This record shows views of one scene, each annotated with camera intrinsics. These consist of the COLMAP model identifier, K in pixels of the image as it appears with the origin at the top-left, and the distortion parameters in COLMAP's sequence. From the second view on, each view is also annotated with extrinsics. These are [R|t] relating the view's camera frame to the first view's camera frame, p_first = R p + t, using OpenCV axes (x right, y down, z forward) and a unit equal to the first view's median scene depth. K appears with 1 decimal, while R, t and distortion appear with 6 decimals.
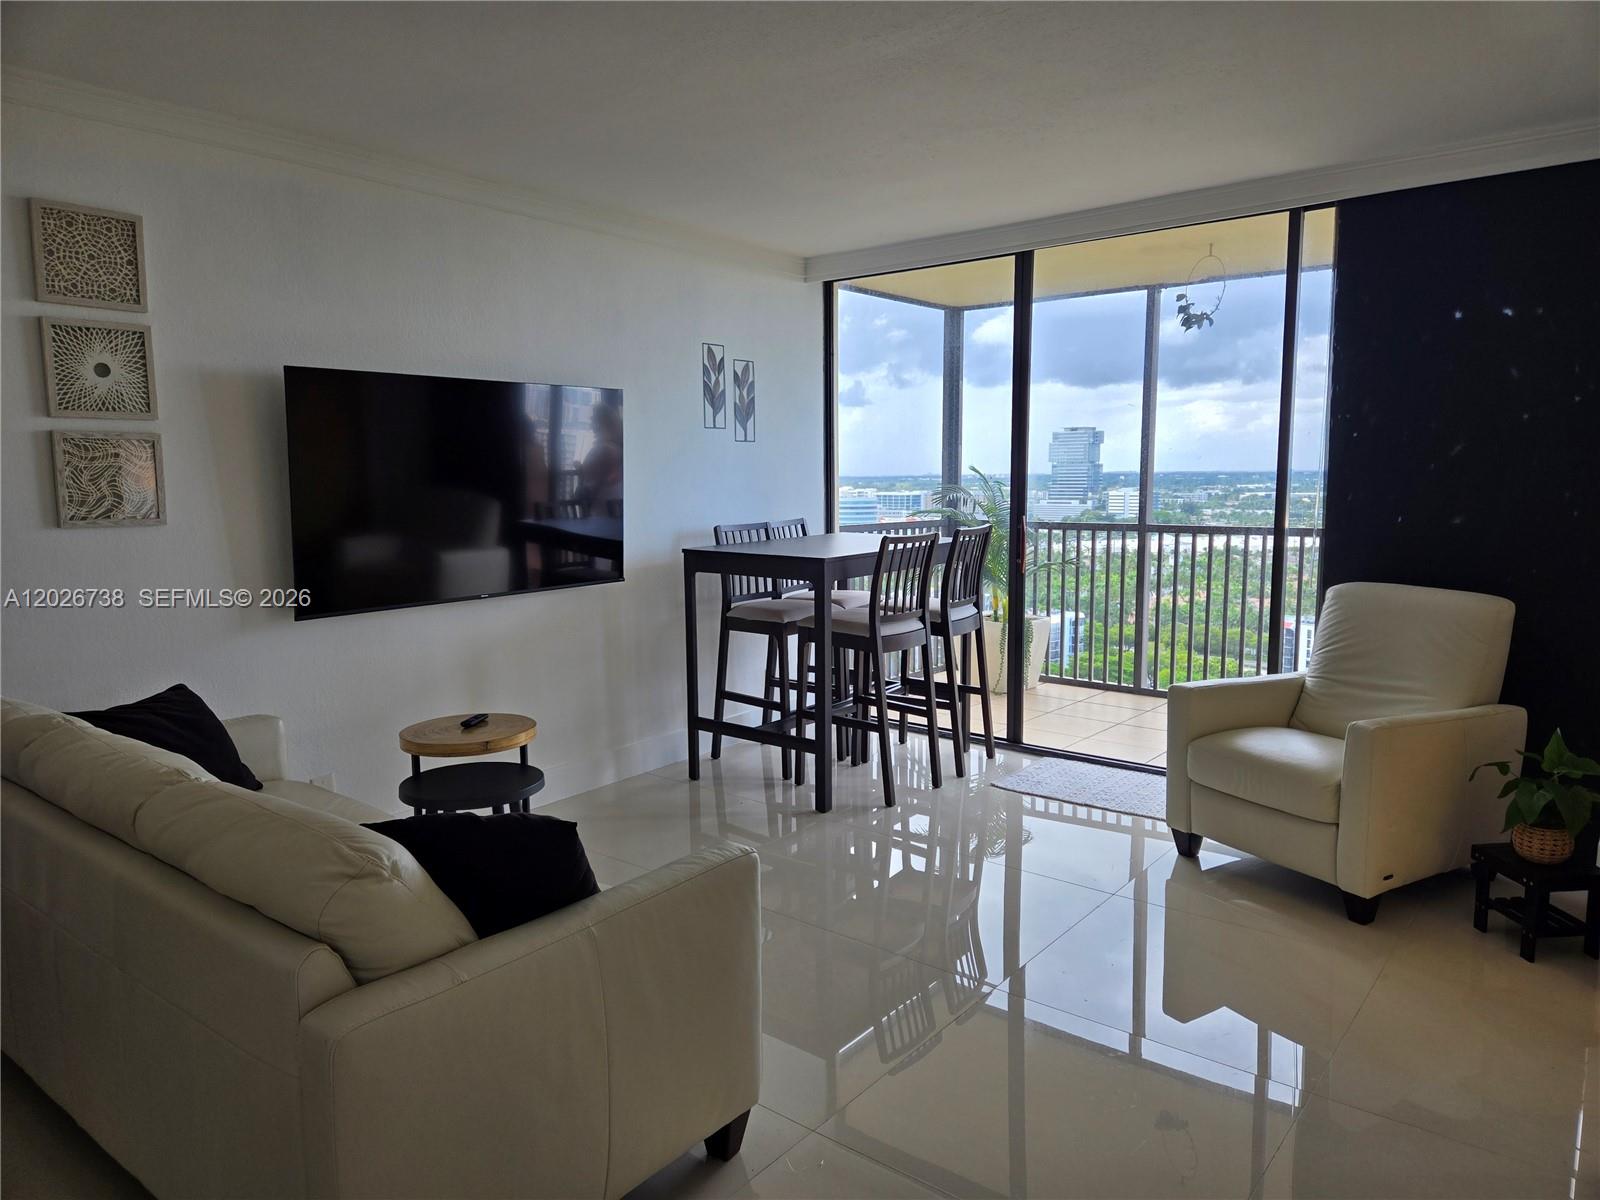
lens RADIAL K [[1068.3, 0, 805.6], [0, 1068.3, 600.4], [0, 0, 1]] dist [0.066961, -0.059328]
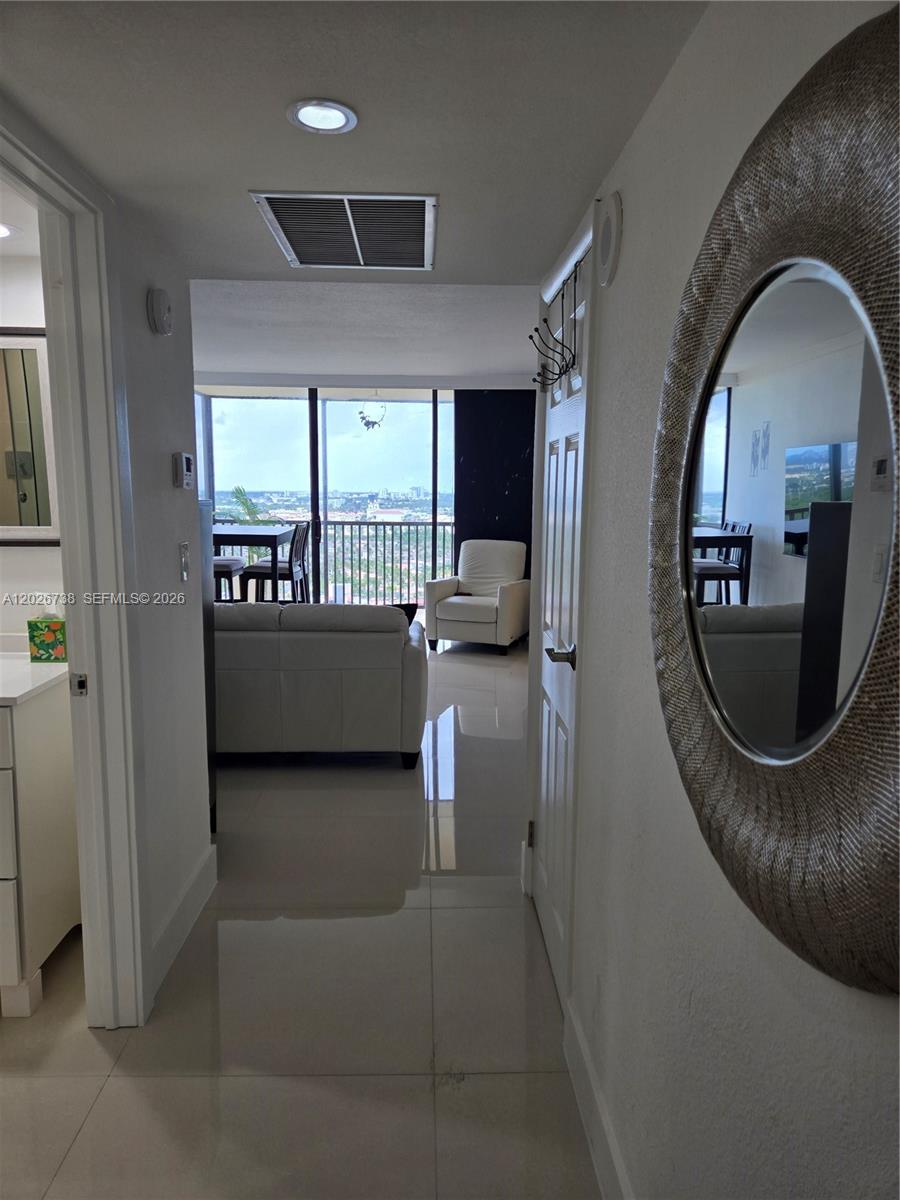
lens RADIAL K [[801.2, 0, 427.4], [0, 801.2, 617.4], [0, 0, 1]] dist [0.066961, -0.059328]
pose [[0.771725, -0.086064, 0.630106, -0.682629], [0.062049, 0.996263, 0.060082, 0.040998], [-0.632922, -0.007269, 0.774181, -0.358523]]
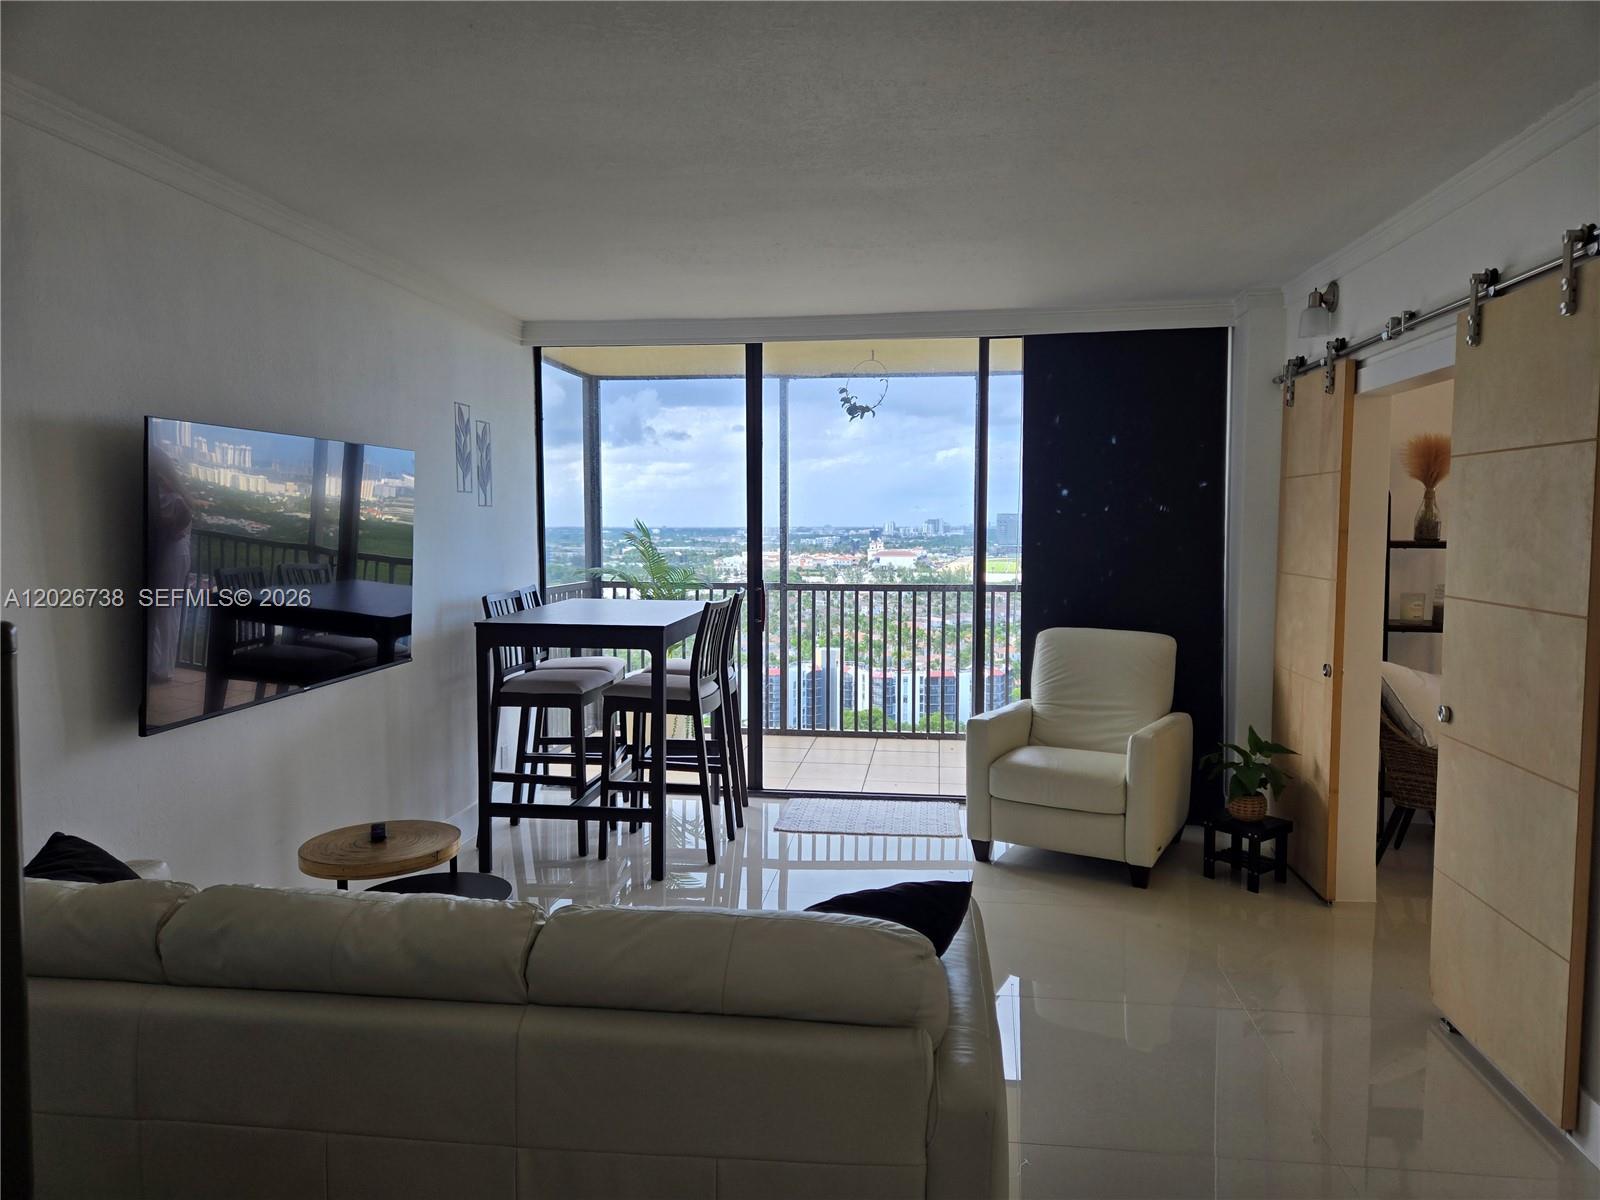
lens RADIAL K [[1068.3, 0, 794.9], [0, 1068.3, 598.9], [0, 0, 1]] dist [0.066961, -0.059328]
pose [[0.855163, -0.029737, 0.517506, -0.361264], [0.056323, 0.997773, -0.035738, -0.019541], [-0.515291, 0.059709, 0.854933, 0.057144]]
